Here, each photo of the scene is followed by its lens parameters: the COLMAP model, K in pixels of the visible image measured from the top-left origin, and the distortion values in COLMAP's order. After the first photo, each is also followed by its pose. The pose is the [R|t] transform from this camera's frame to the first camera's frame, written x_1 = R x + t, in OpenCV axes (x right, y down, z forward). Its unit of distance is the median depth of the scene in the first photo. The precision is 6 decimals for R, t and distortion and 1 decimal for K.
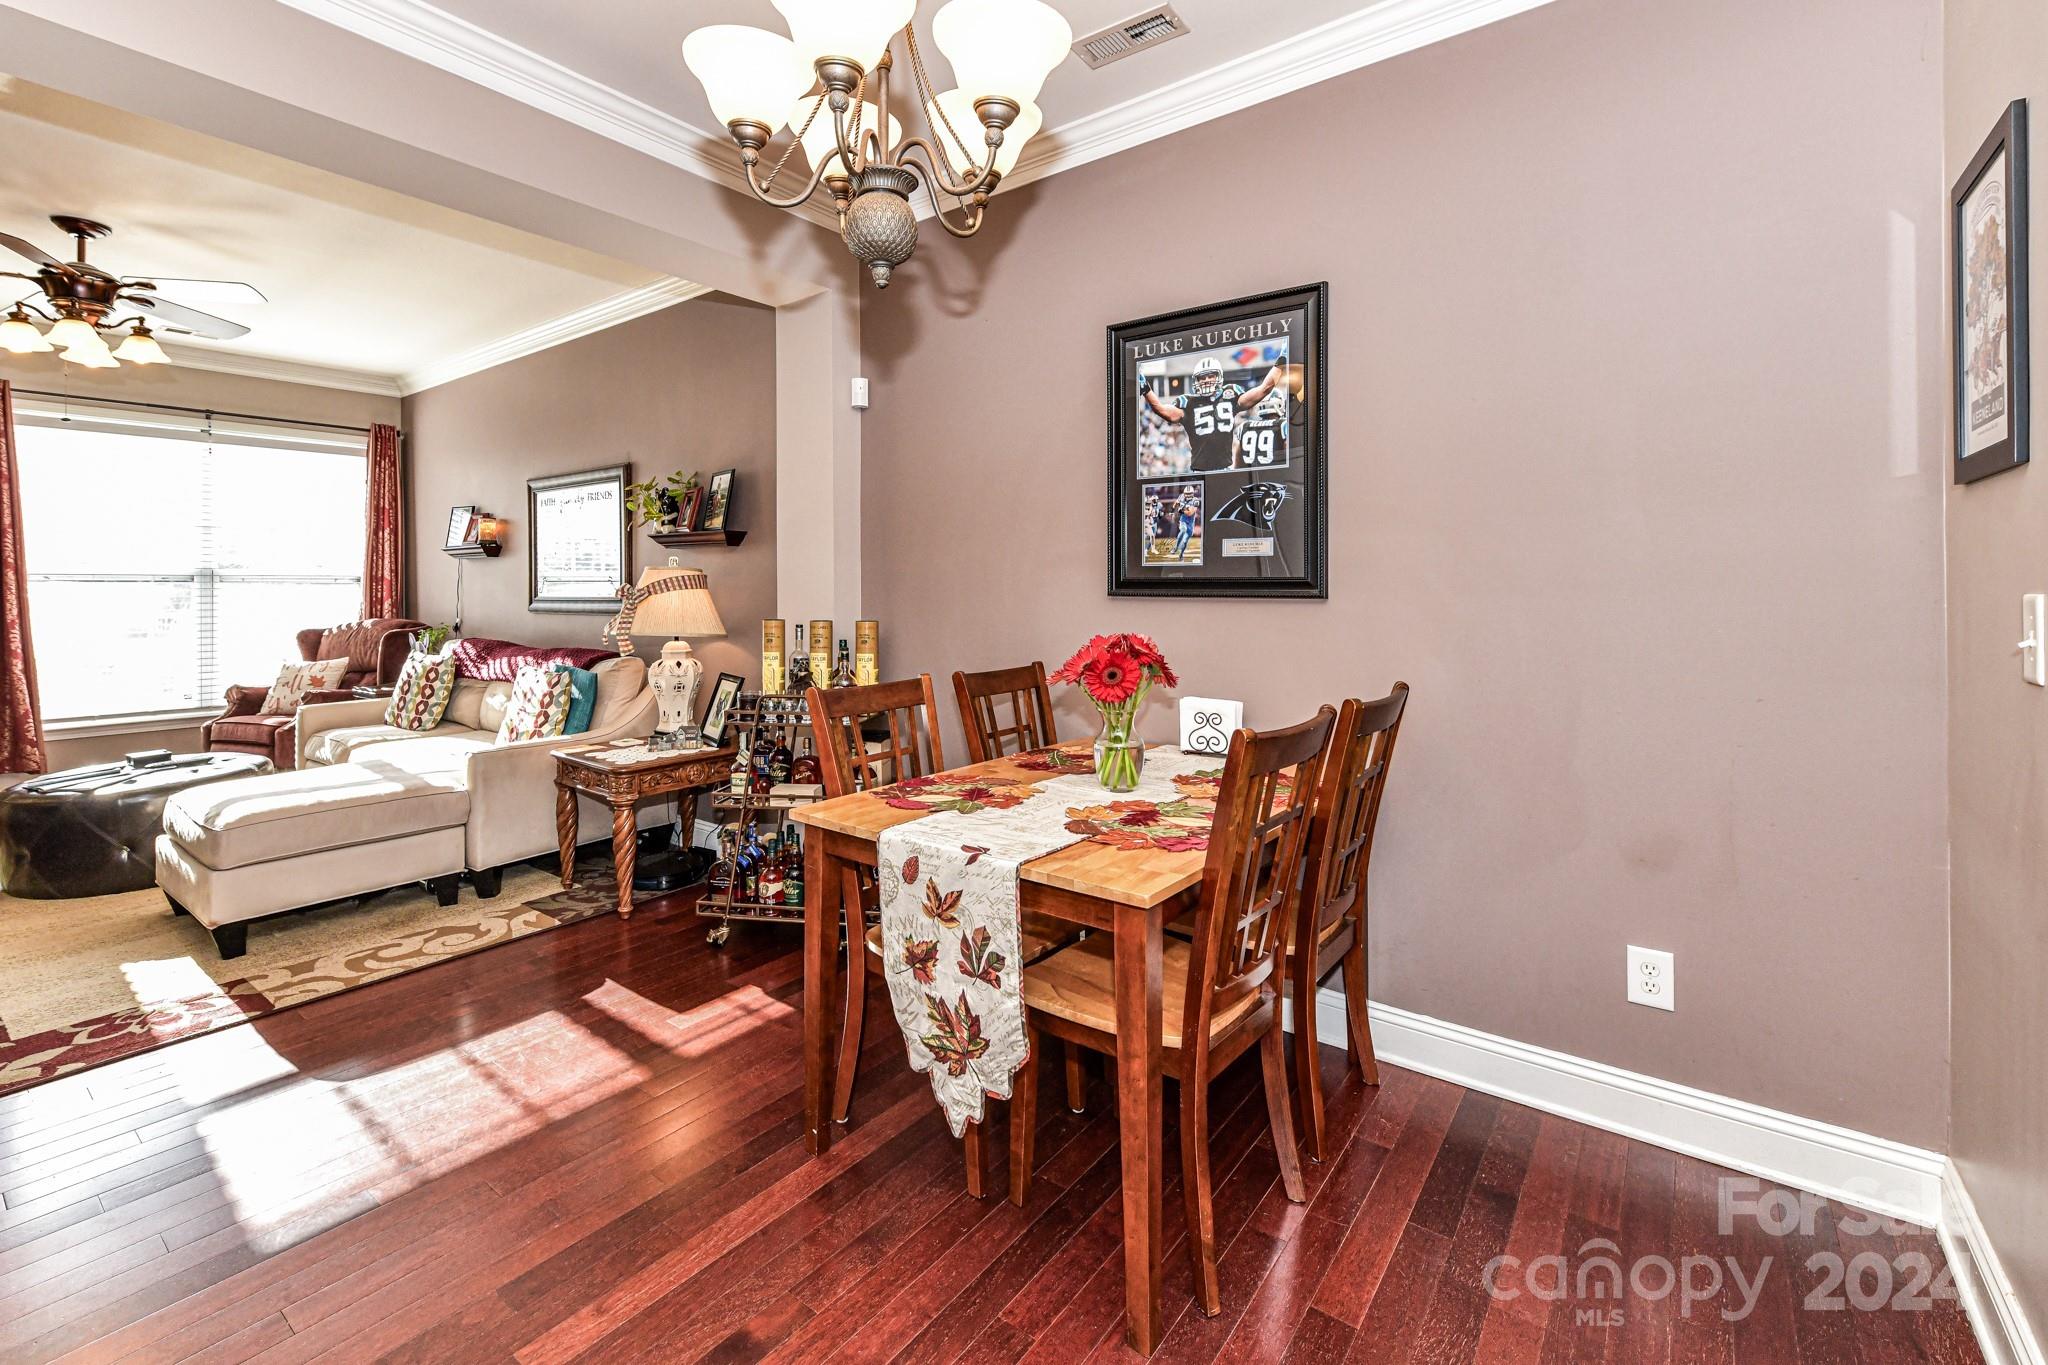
lens RADIAL K [[894.0, 0, 985.6], [0, 894.0, 596.2], [0, 0, 1]] dist [0.003218, -0.000099]
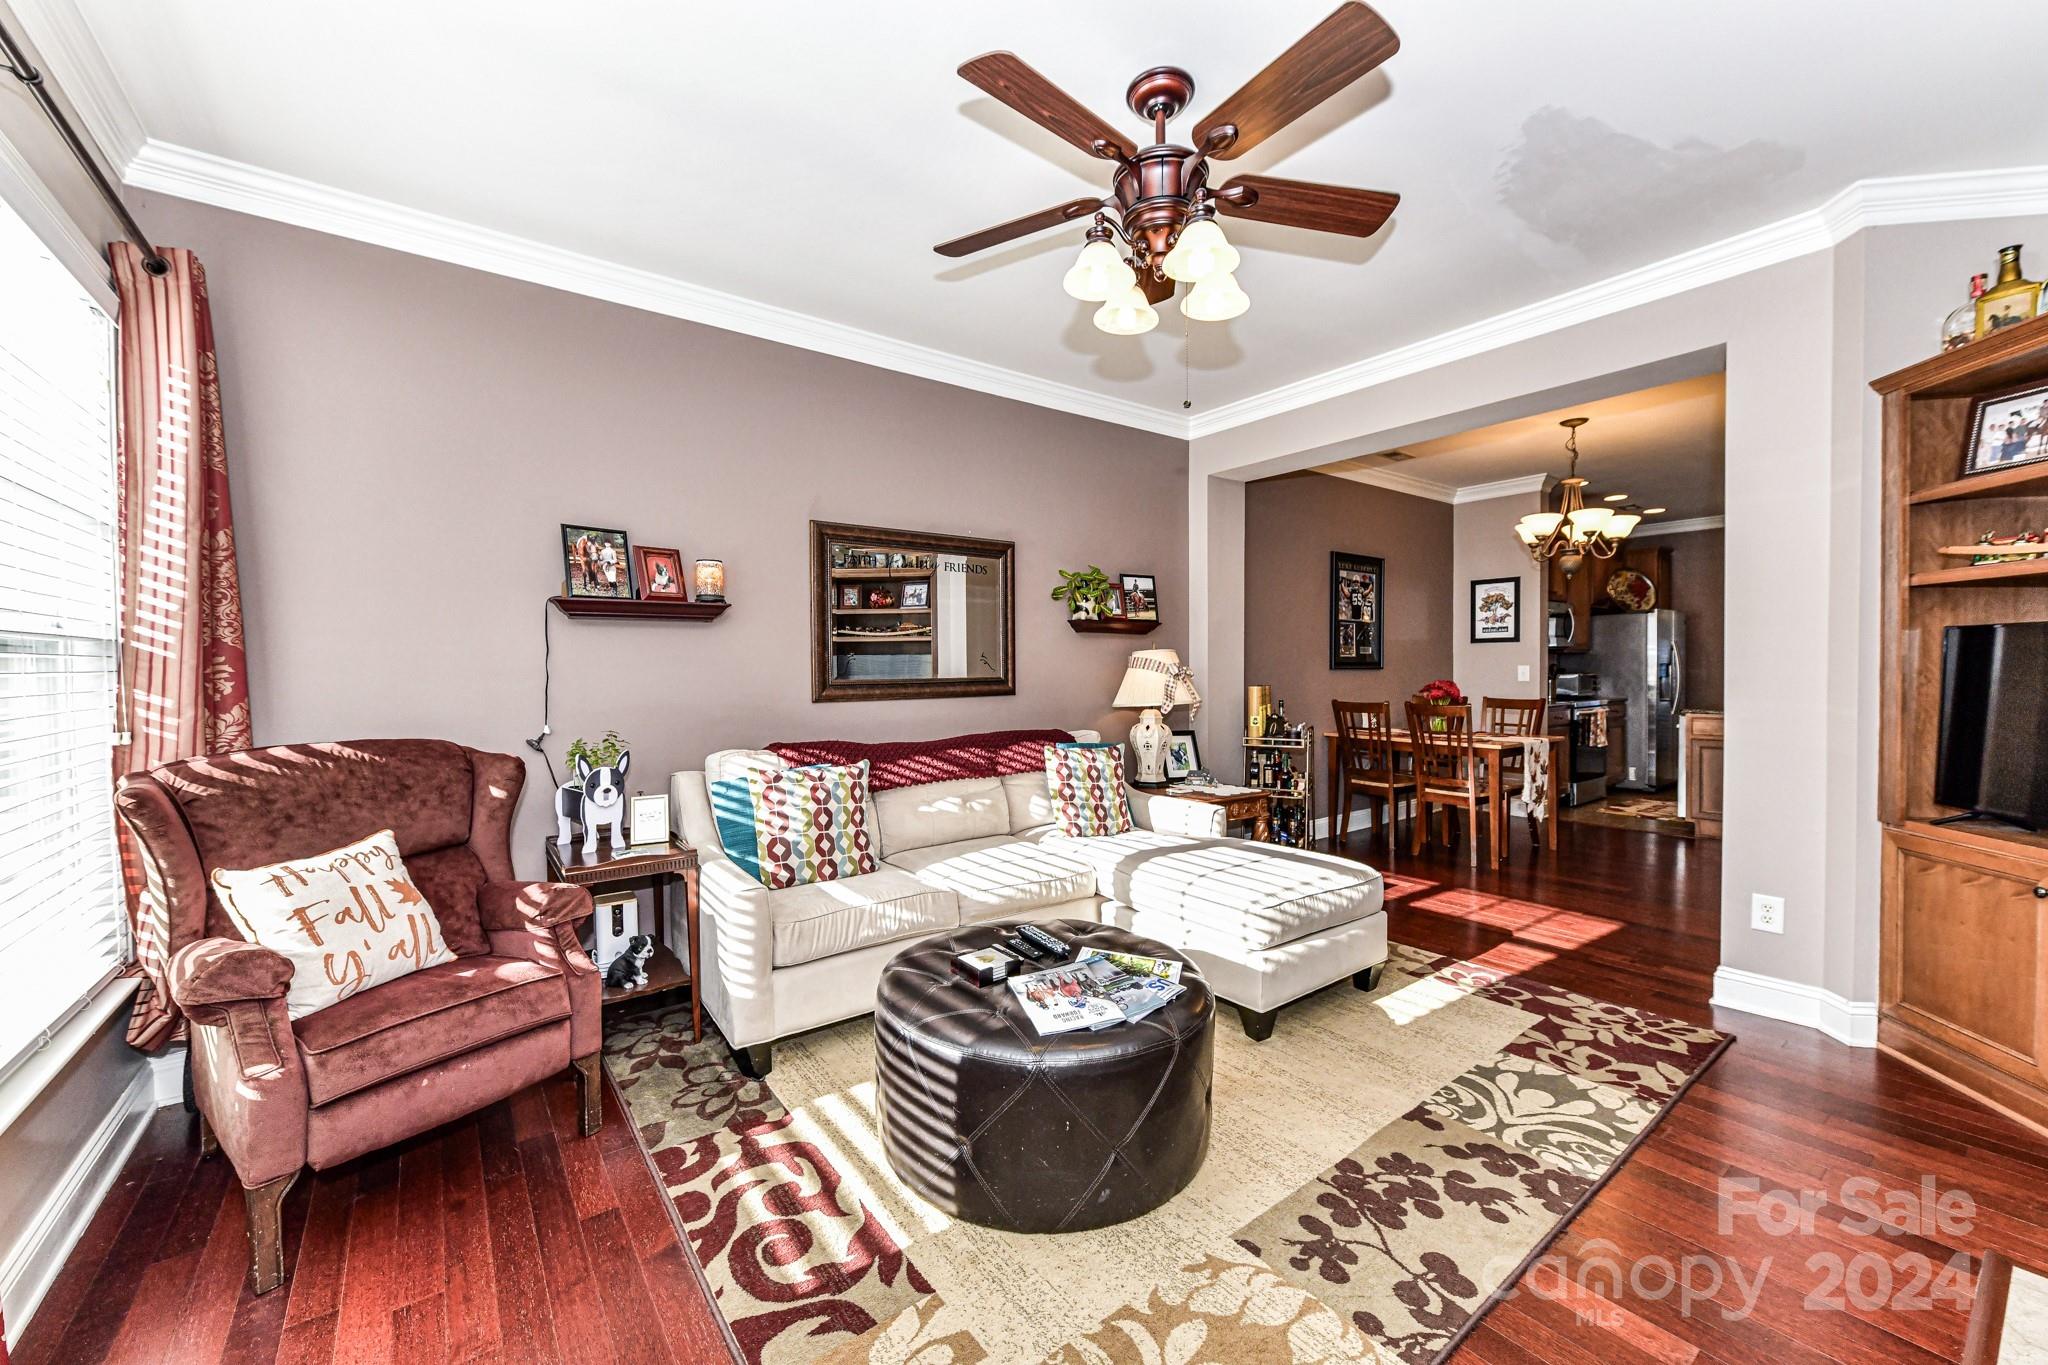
lens RADIAL K [[801.6, 0, 1034.3], [0, 801.6, 694.8], [0, 0, 1]] dist [0.002842, -0.000973]
pose [[0.256421, -0.030878, 0.966072, -1.338163], [0.017172, 0.999477, 0.027388, -0.003259], [-0.966413, 0.009567, 0.256817, 0.796438]]
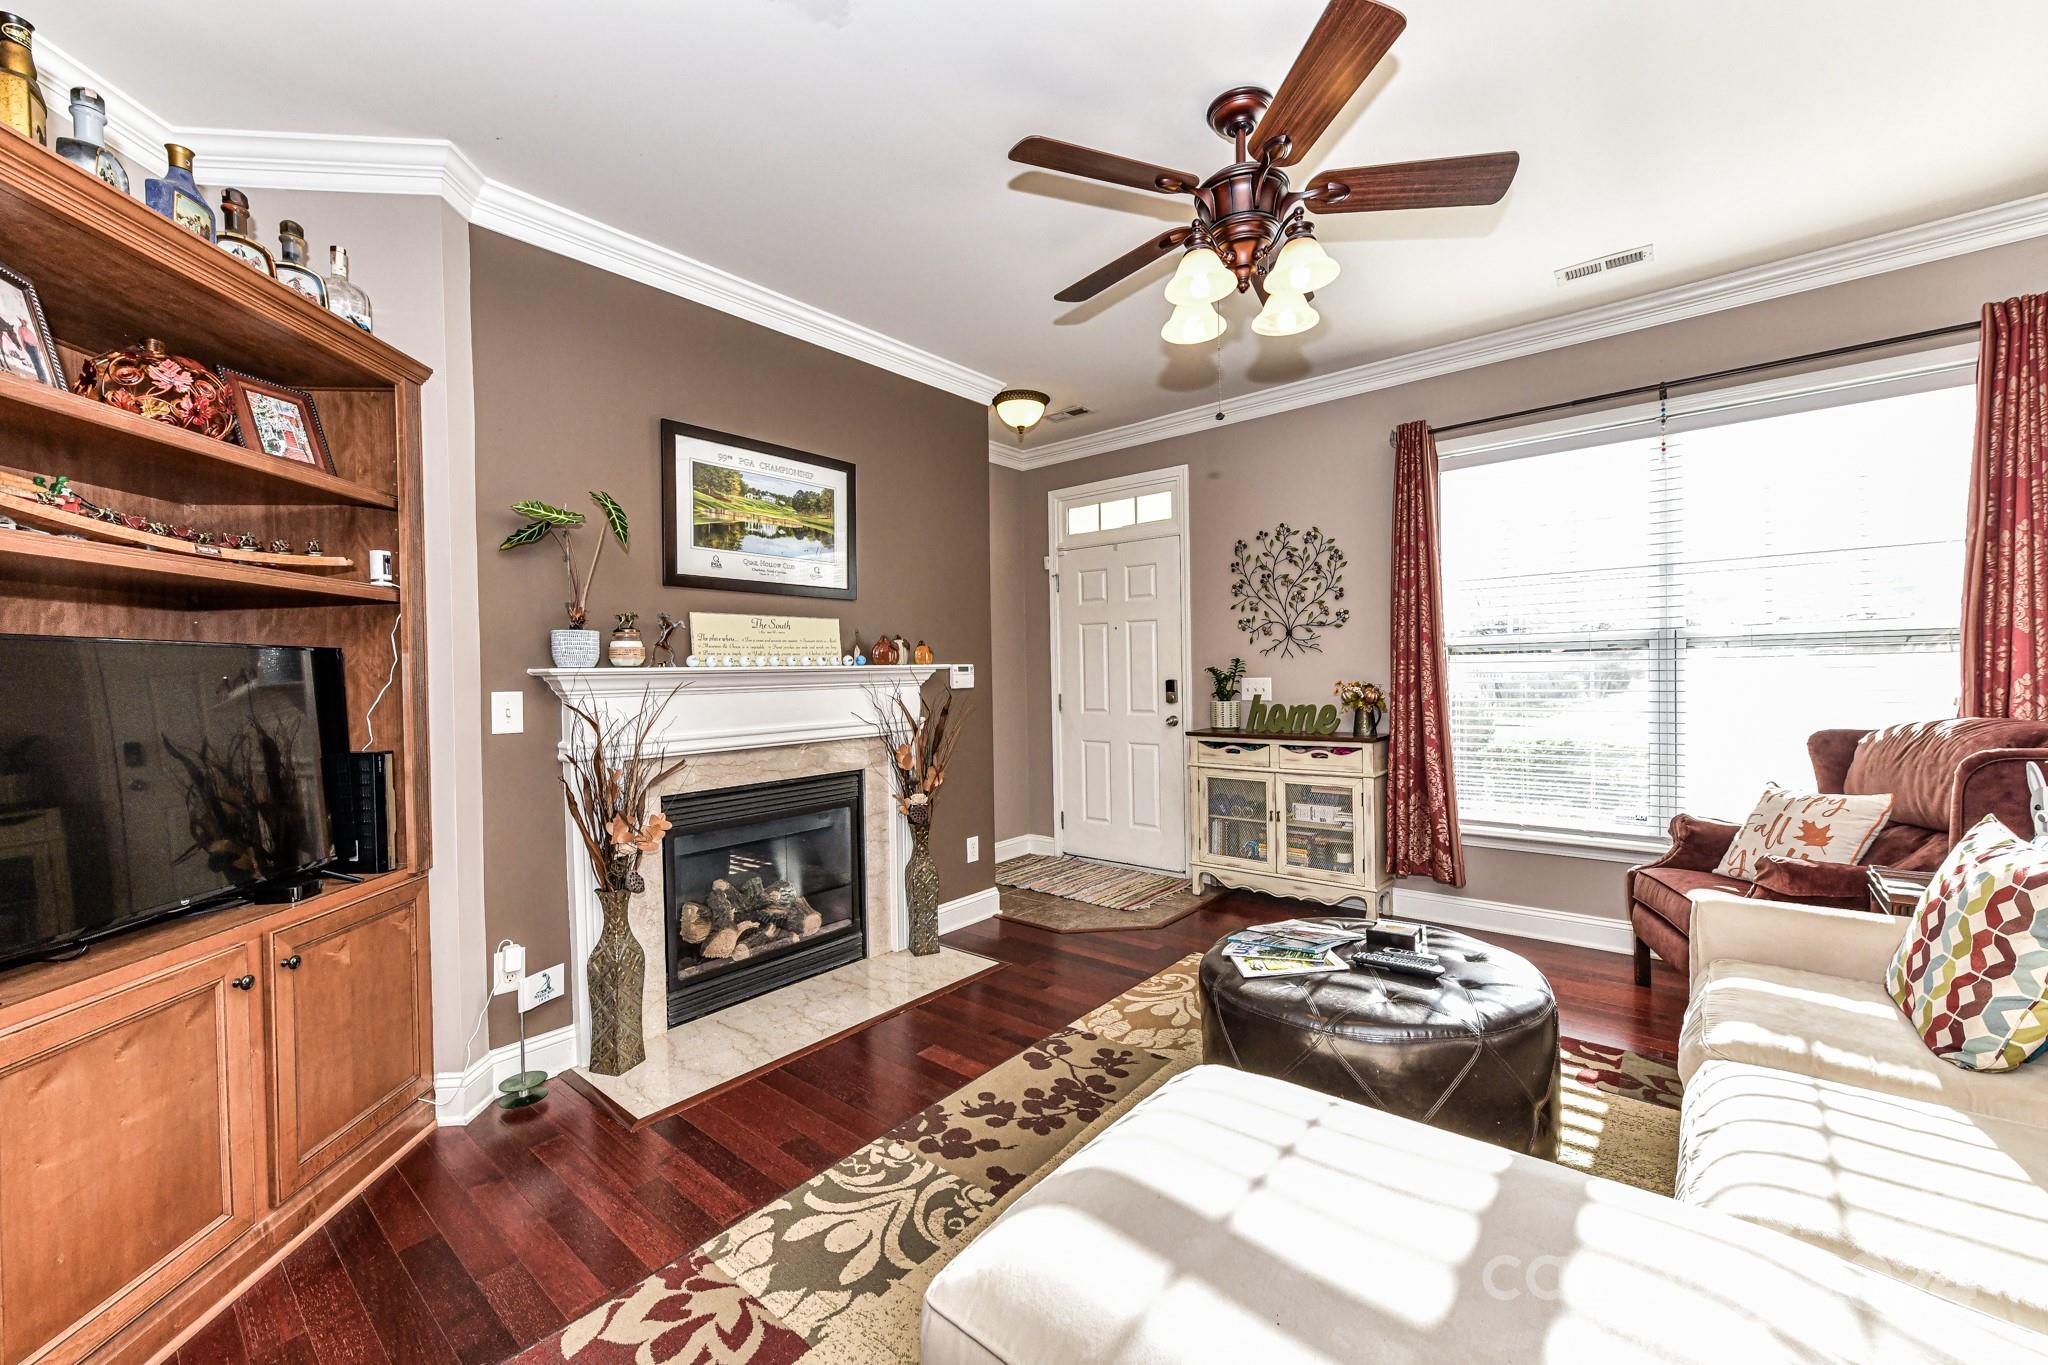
lens RADIAL K [[801.6, 0, 1024.5], [0, 801.6, 682.7], [0, 0, 1]] dist [0.002842, -0.000973]
pose [[-0.037031, 0.018789, -0.999137, -0.342192], [0.009583, 0.999784, 0.018446, -0.007845], [0.999268, -0.008892, -0.037203, 0.723040]]
